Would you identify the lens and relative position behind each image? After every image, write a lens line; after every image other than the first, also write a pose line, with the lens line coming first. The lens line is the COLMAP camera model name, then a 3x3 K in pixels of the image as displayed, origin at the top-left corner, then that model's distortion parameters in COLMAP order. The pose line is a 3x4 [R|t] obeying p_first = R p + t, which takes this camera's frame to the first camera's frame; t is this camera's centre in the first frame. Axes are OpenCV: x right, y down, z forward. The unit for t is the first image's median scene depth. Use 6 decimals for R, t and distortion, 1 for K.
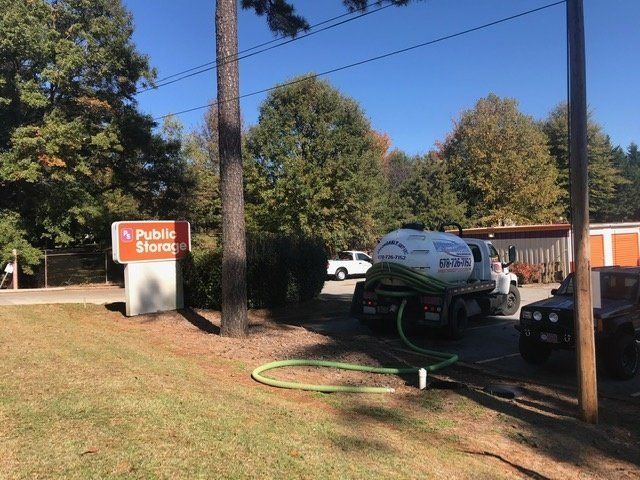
lens RADIAL K [[520.3, 0, 318.5], [0, 520.3, 231.0], [0, 0, 1]] dist [0.011863, 0.005844]
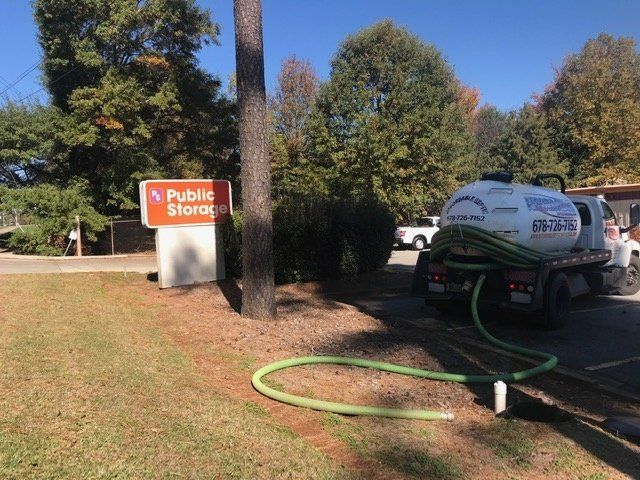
lens RADIAL K [[520.3, 0, 318.5], [0, 520.3, 231.0], [0, 0, 1]] dist [0.011863, 0.005844]
pose [[0.986015, -0.001320, -0.166652, 0.028110], [0.011247, 0.998216, 0.058634, 0.011196], [0.166278, -0.059688, 0.984271, 0.110051]]
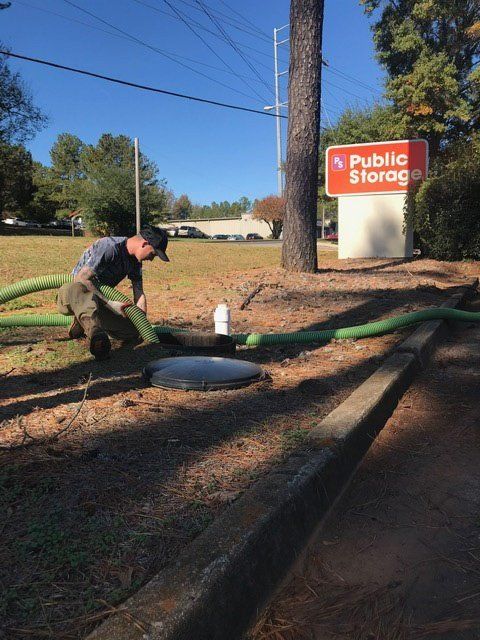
lens RADIAL K [[512.5, 0, 240.0], [0, 512.5, 320.0], [0, 0, 1]] dist [0.016754, -0.005636]
pose [[0.455941, 0.147581, -0.877689, 0.204437], [0.019335, 0.984281, 0.175548, 0.067123], [0.889800, -0.097010, 0.445920, 0.275938]]
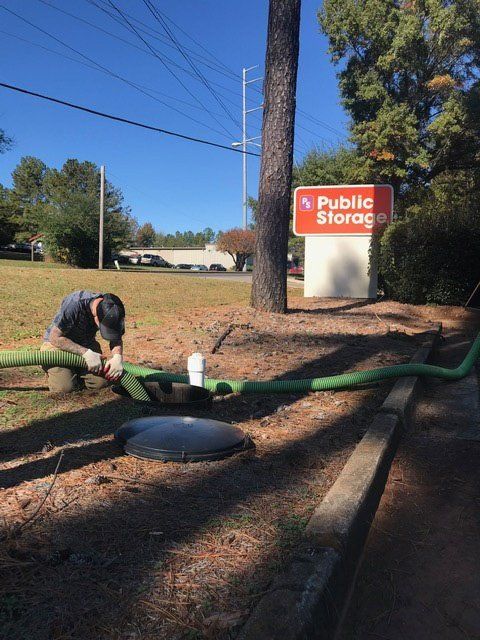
lens RADIAL K [[513.3, 0, 240.0], [0, 513.3, 320.0], [0, 0, 1]] dist [0.031018, -0.057482]
pose [[0.518074, 0.111096, -0.848090, 0.196360], [-0.020636, 0.992864, 0.117455, 0.062371], [0.855087, -0.043349, 0.516669, 0.275182]]
